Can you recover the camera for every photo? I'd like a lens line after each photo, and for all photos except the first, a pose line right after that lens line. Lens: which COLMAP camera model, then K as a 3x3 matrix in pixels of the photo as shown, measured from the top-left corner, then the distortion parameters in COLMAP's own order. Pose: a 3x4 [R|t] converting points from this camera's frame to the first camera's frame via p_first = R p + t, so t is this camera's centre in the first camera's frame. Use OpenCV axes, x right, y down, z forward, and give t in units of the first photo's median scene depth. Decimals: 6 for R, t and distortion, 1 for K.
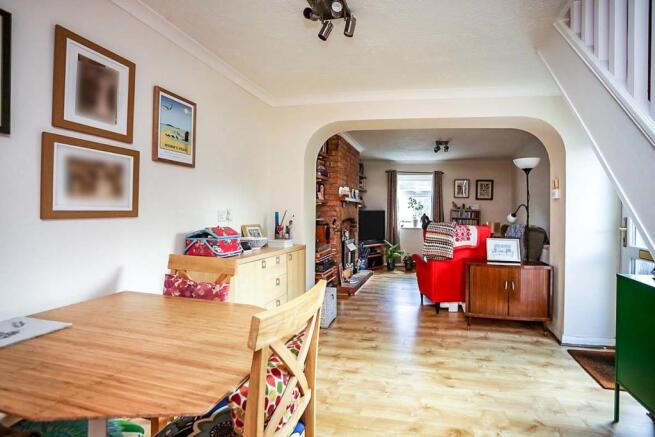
lens RADIAL K [[289.0, 0, 327.5], [0, 289.0, 215.3], [0, 0, 1]] dist [-0.053308, 0.000039]
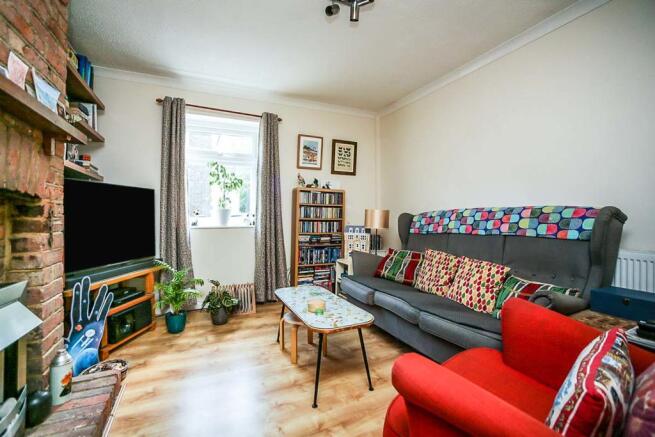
lens RADIAL K [[289.0, 0, 327.5], [0, 289.0, 215.3], [0, 0, 1]] dist [-0.053308, 0.000039]
pose [[0.722865, -0.014535, 0.690836, 0.102100], [0.011062, 0.999894, 0.009463, 0.024558], [-0.690901, 0.000802, 0.722949, 0.564316]]
